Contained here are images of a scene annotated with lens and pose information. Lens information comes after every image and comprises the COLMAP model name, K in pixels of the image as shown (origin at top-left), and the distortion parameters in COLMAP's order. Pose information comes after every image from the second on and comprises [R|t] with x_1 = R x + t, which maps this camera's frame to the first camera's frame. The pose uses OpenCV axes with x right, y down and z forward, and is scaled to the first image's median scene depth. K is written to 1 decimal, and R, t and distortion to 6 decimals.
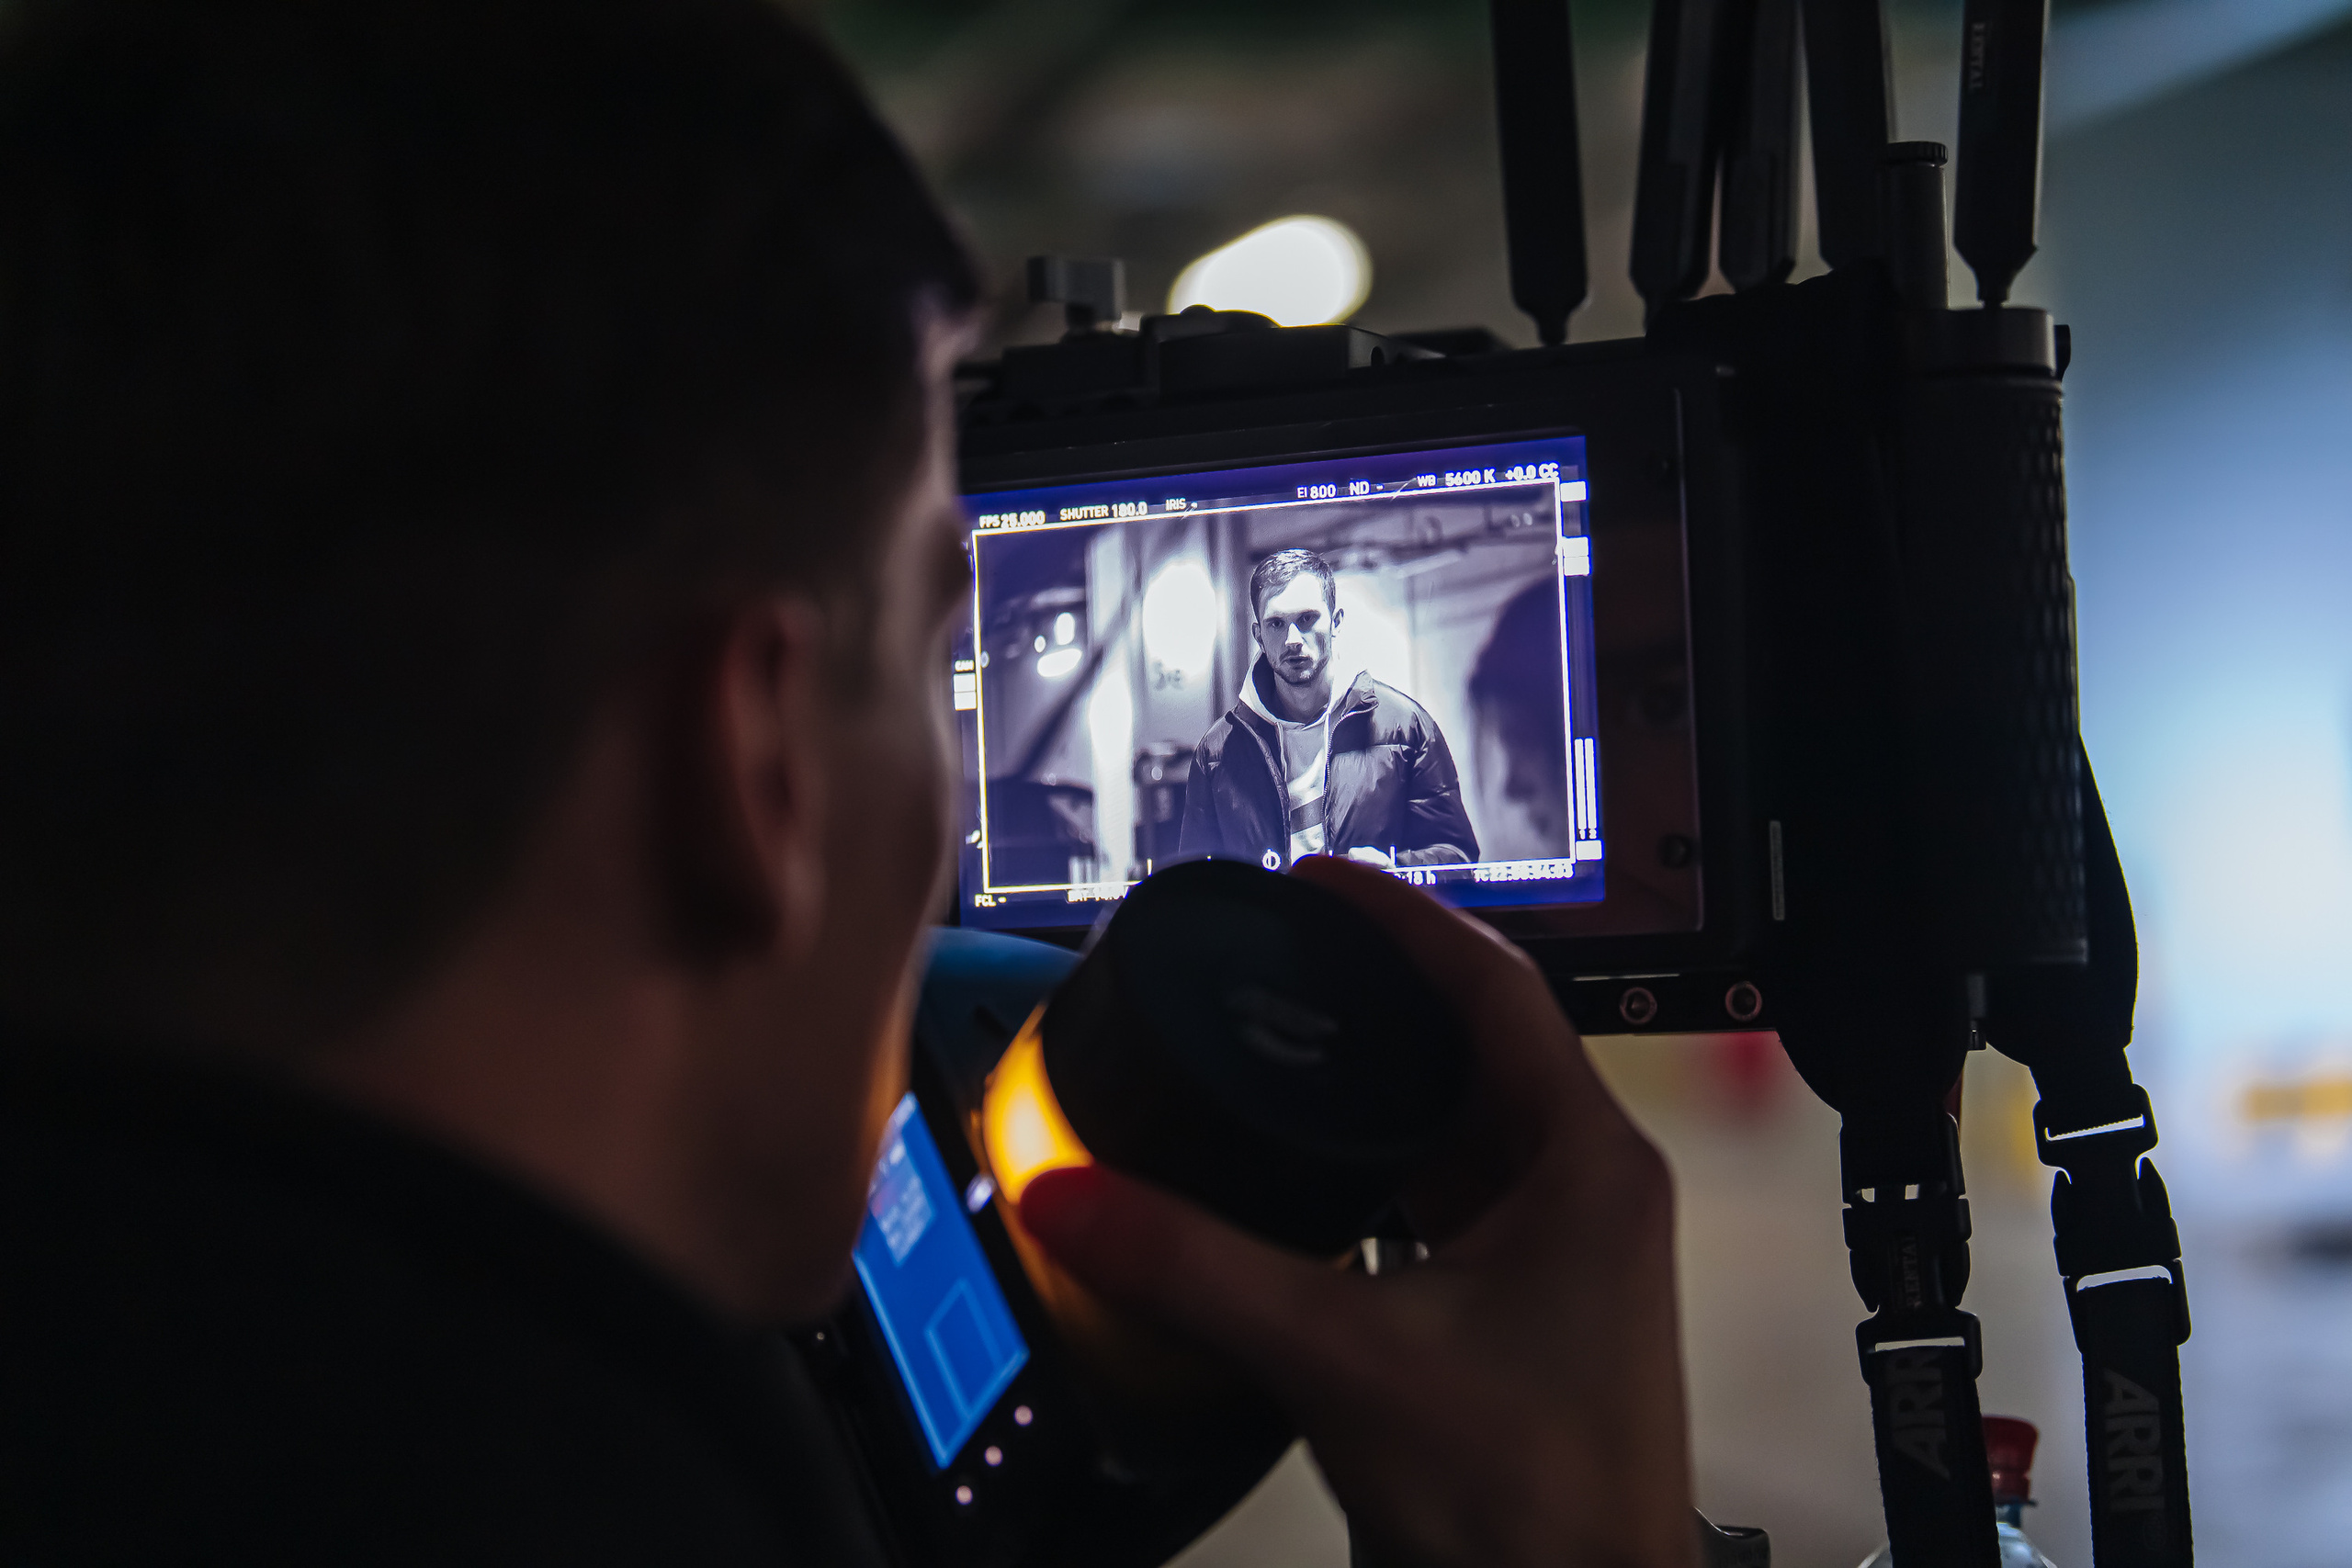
lens RADIAL K [[4693.6, 0, 1176.6], [0, 4693.6, 781.4], [0, 0, 1]] dist [0.023751, 0.000000]
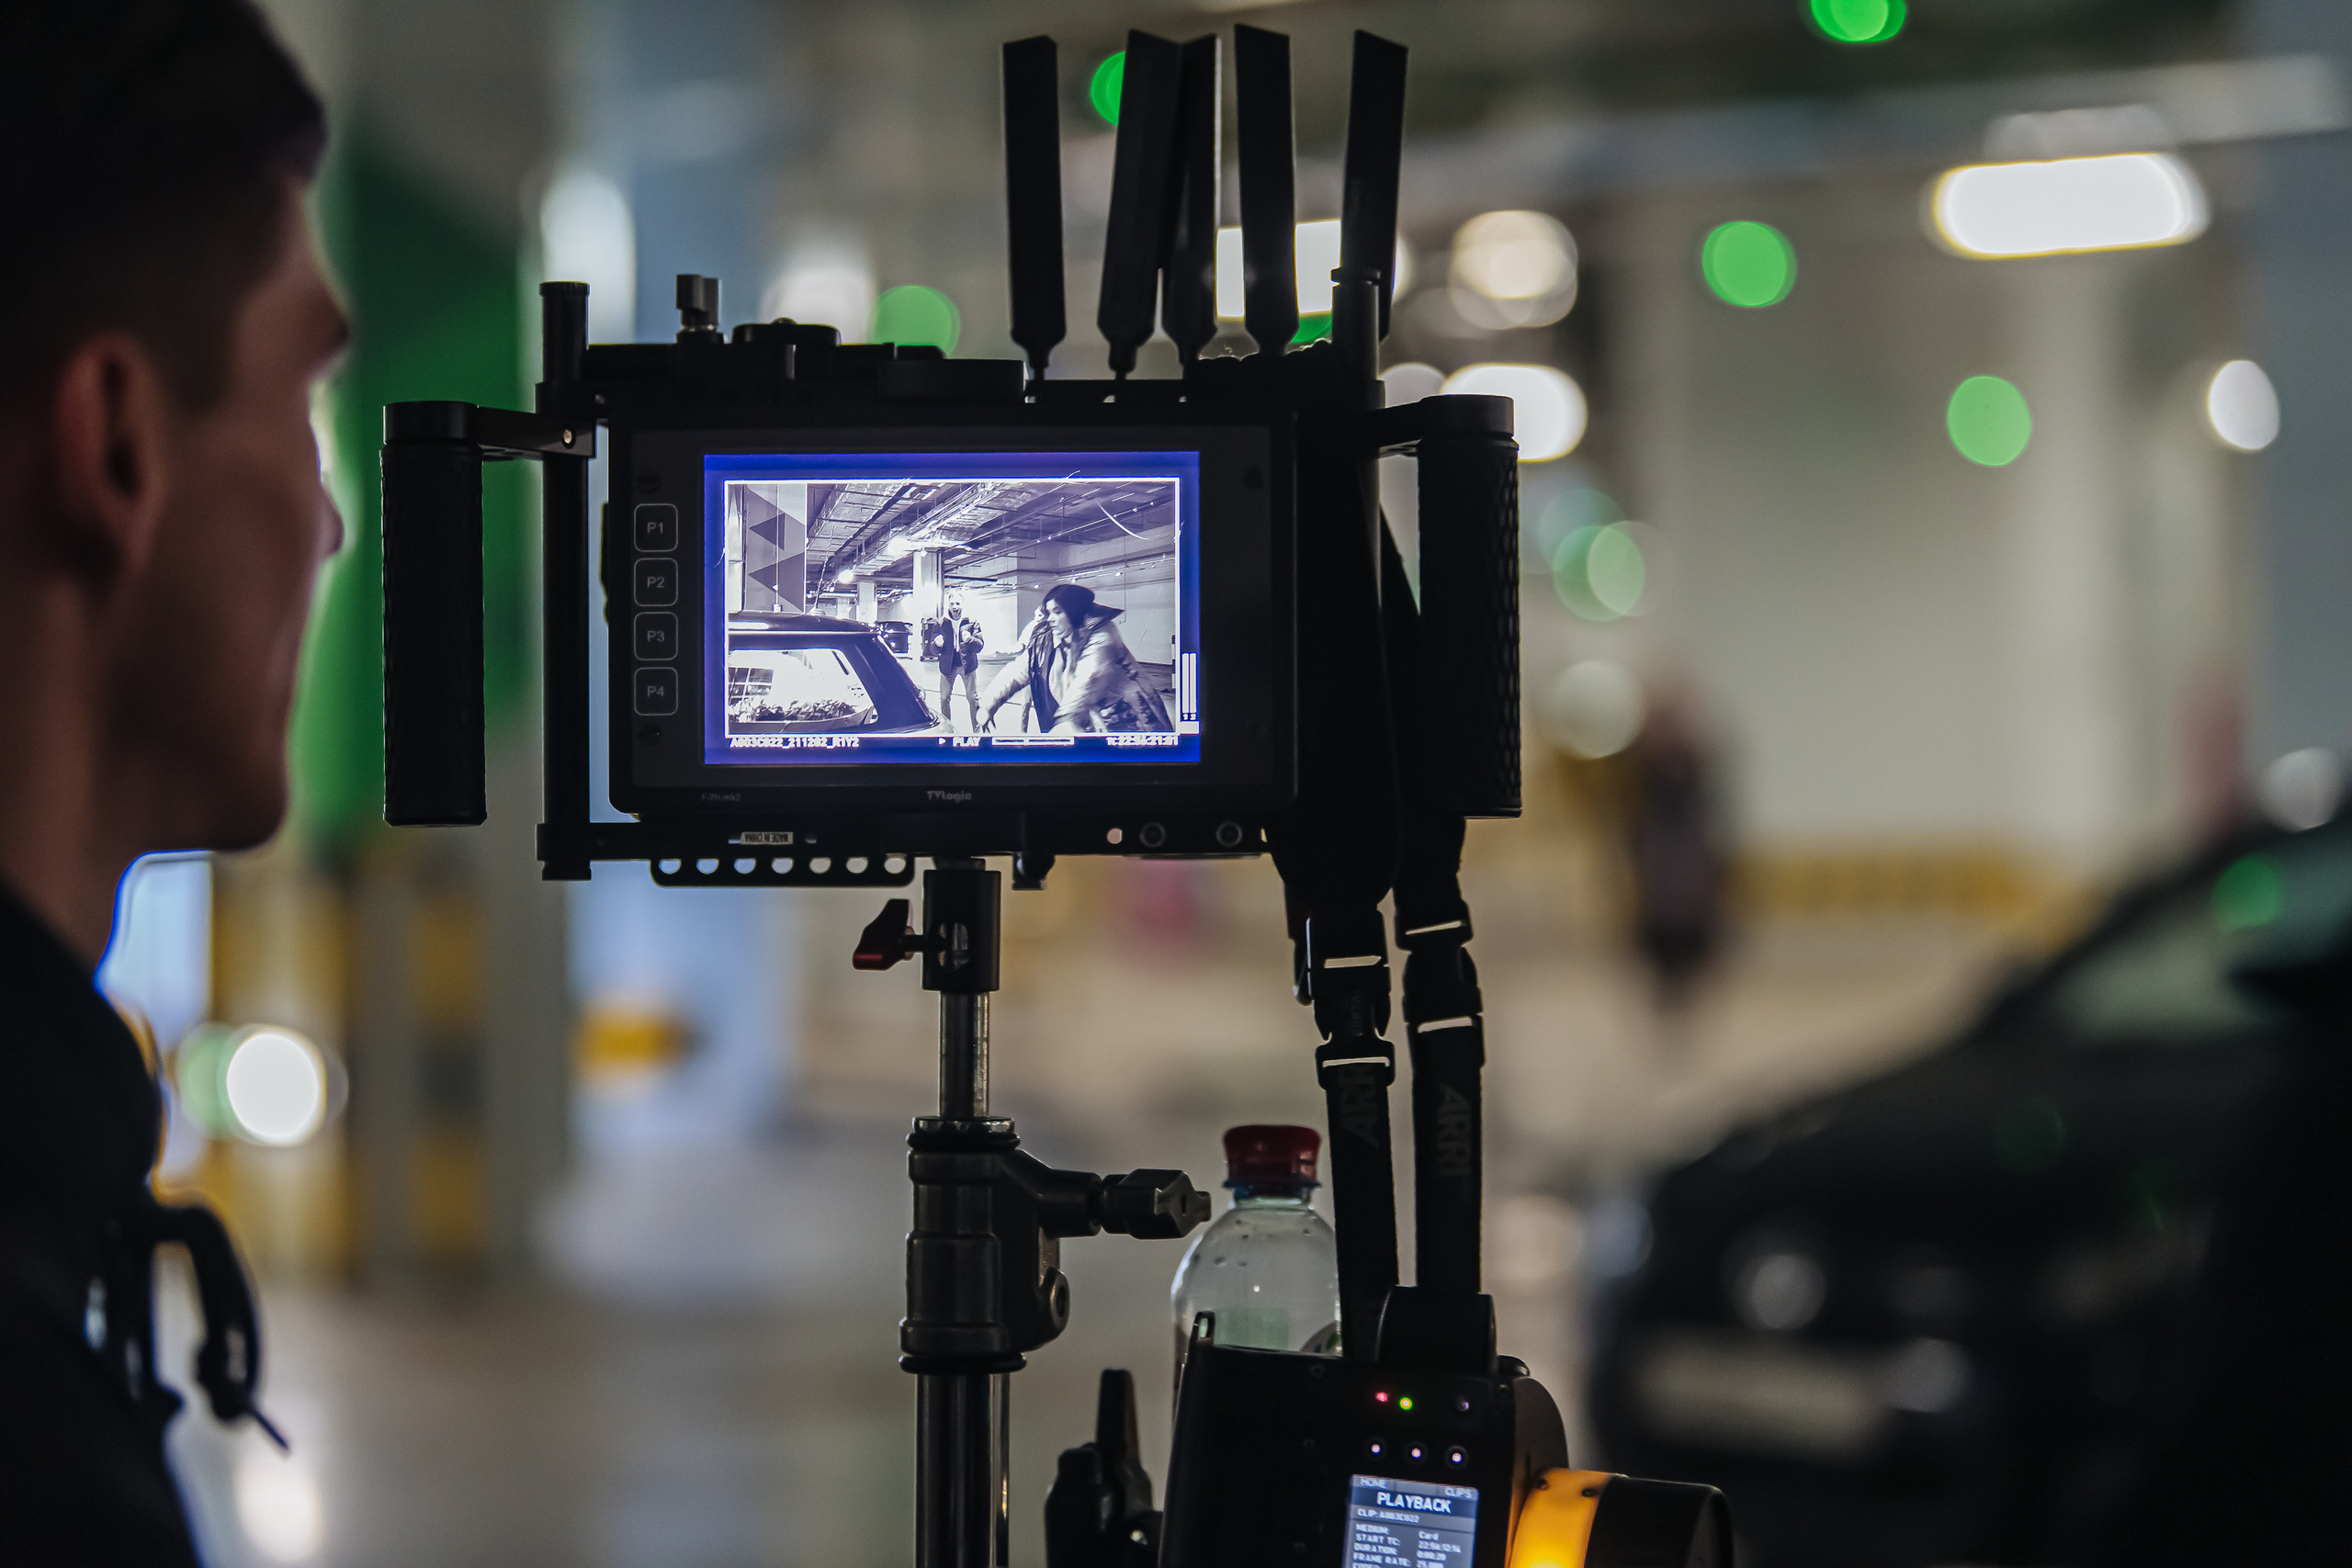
lens RADIAL K [[6416.9, 0, 1175.6], [0, 6416.9, 785.2], [0, 0, 1]] dist [0.106105, 0.000000]
pose [[0.877547, 0.042673, 0.477588, -0.877296], [-0.050306, 0.998729, 0.003198, 0.026125], [-0.476845, -0.026832, 0.878578, -0.786688]]
